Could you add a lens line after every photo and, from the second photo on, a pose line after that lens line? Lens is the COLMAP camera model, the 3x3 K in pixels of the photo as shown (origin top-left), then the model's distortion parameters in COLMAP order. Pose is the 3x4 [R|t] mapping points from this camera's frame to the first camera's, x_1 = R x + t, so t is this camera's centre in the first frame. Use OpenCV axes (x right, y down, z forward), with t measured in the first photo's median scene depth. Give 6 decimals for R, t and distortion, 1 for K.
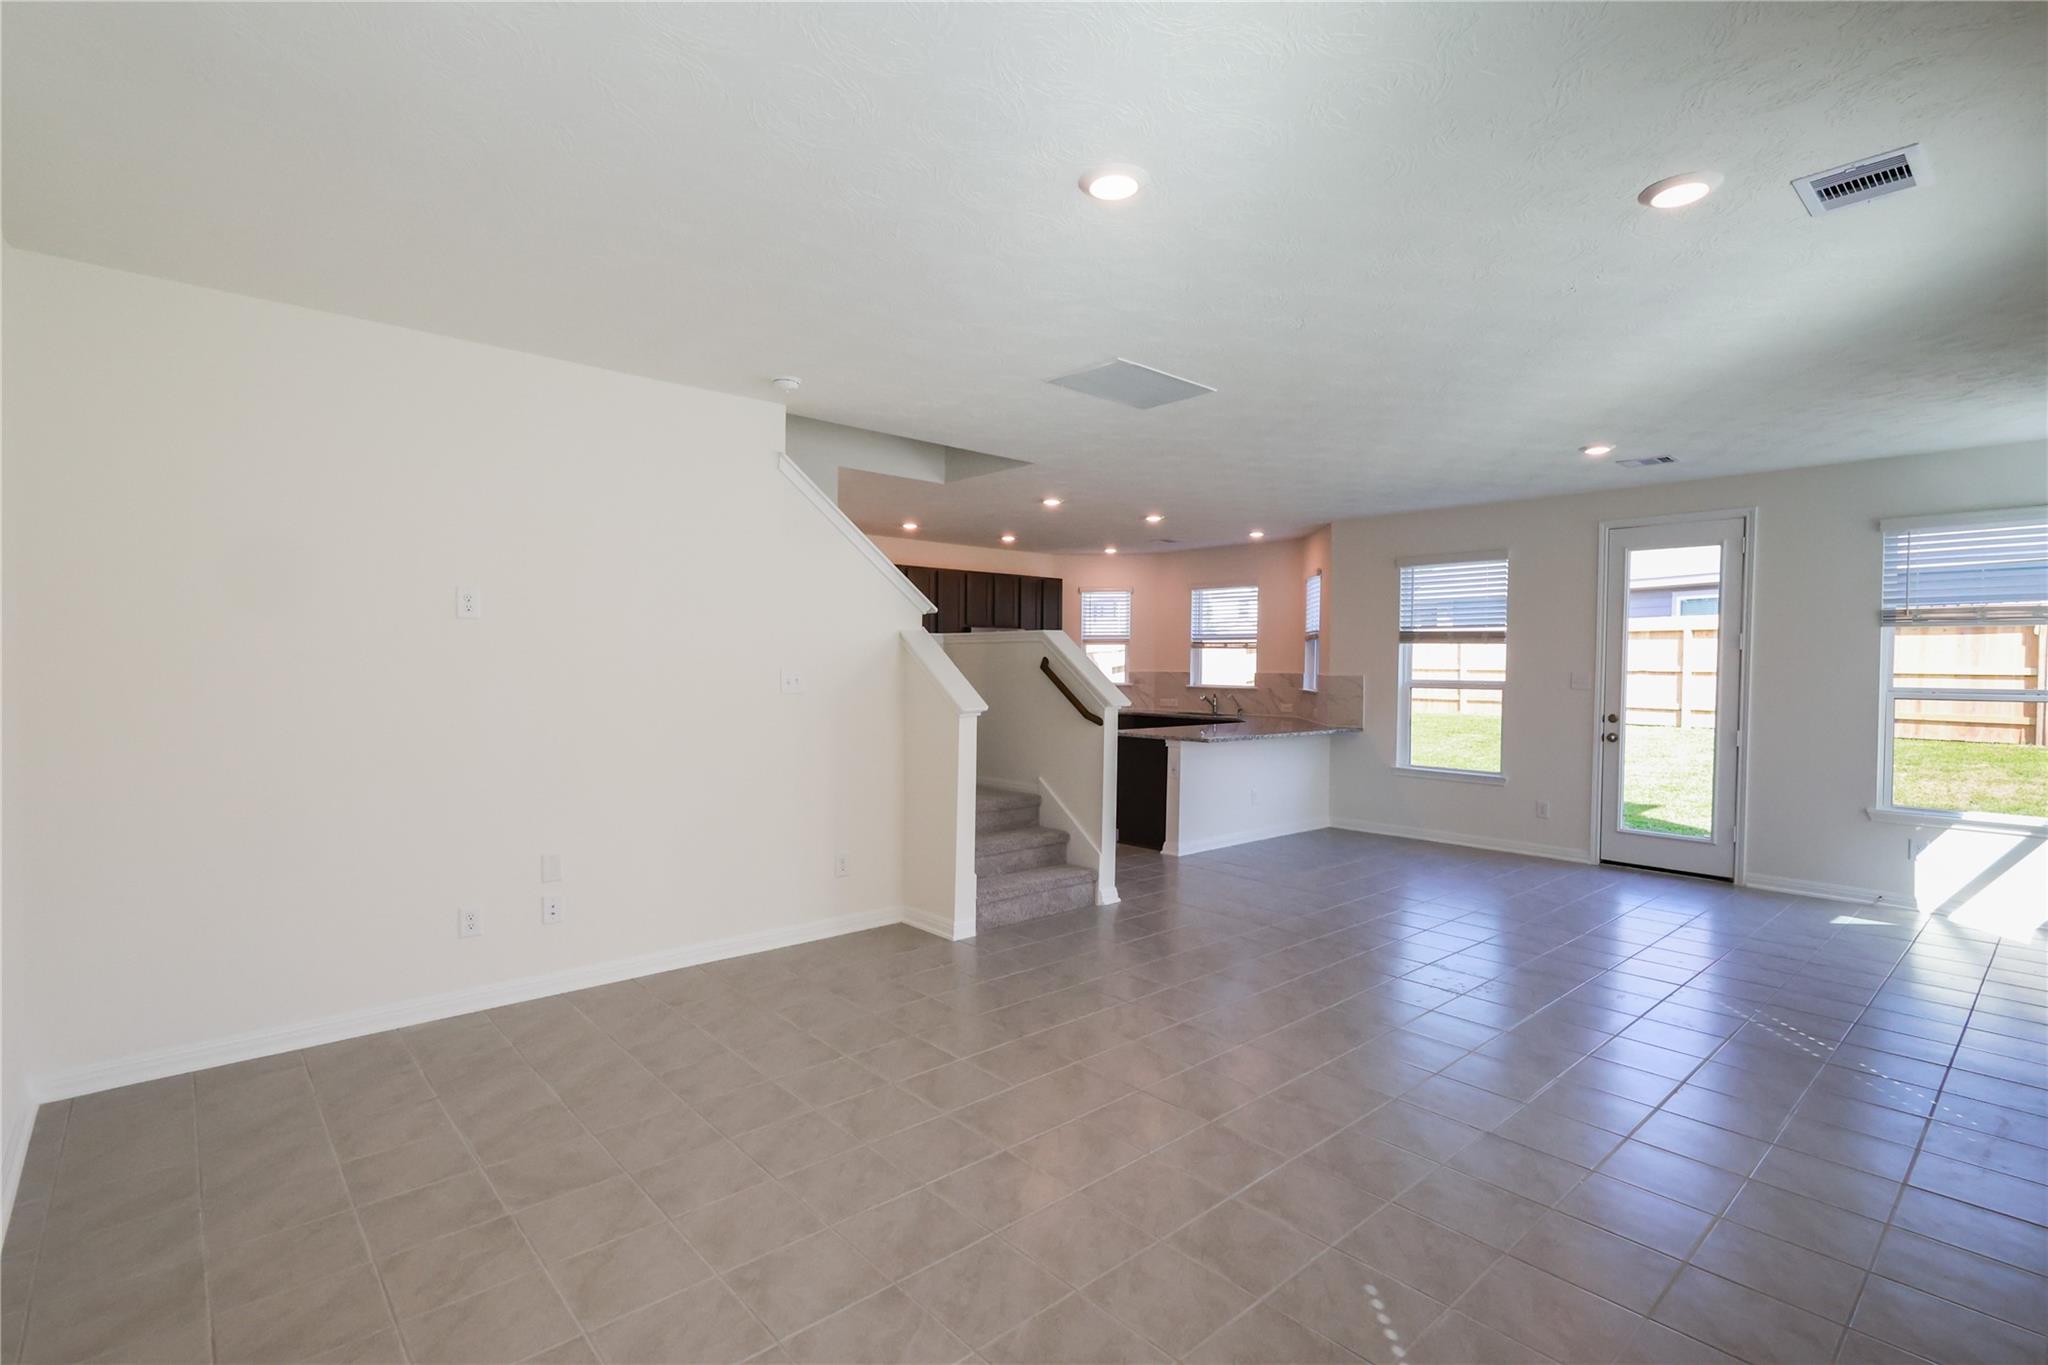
lens RADIAL K [[964.3, 0, 1023.0], [0, 964.3, 694.6], [0, 0, 1]] dist [0.011301, -0.001362]
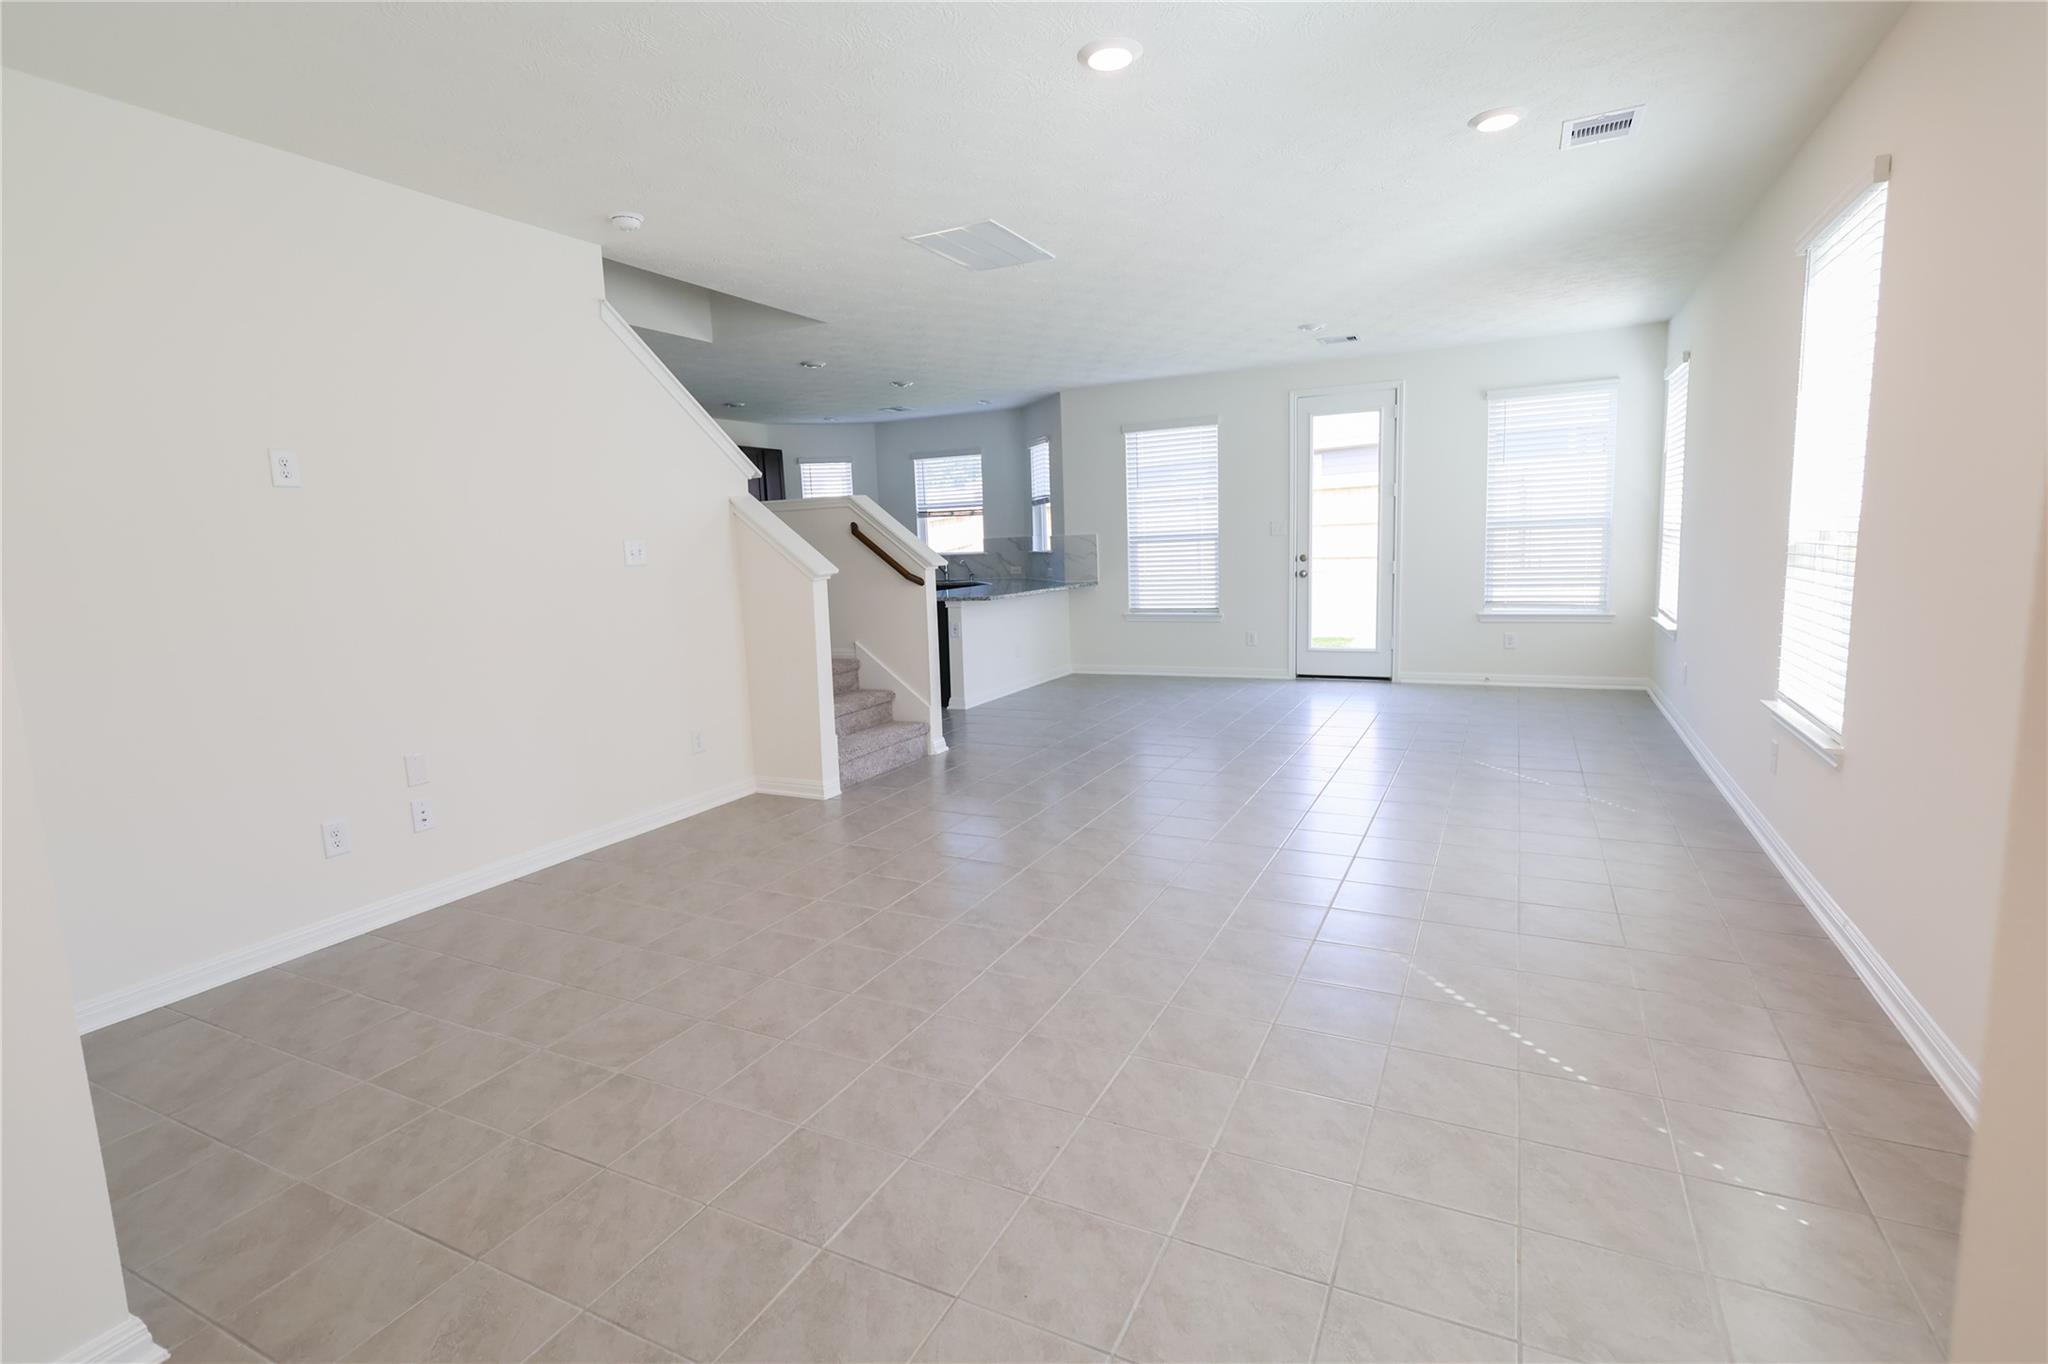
lens RADIAL K [[964.3, 0, 1037.8], [0, 964.3, 673.4], [0, 0, 1]] dist [0.011301, -0.001362]
pose [[0.930436, -0.094265, 0.354123, -0.180094], [0.057401, 0.991910, 0.113223, 0.015302], [-0.361931, -0.085020, 0.928320, -0.021068]]
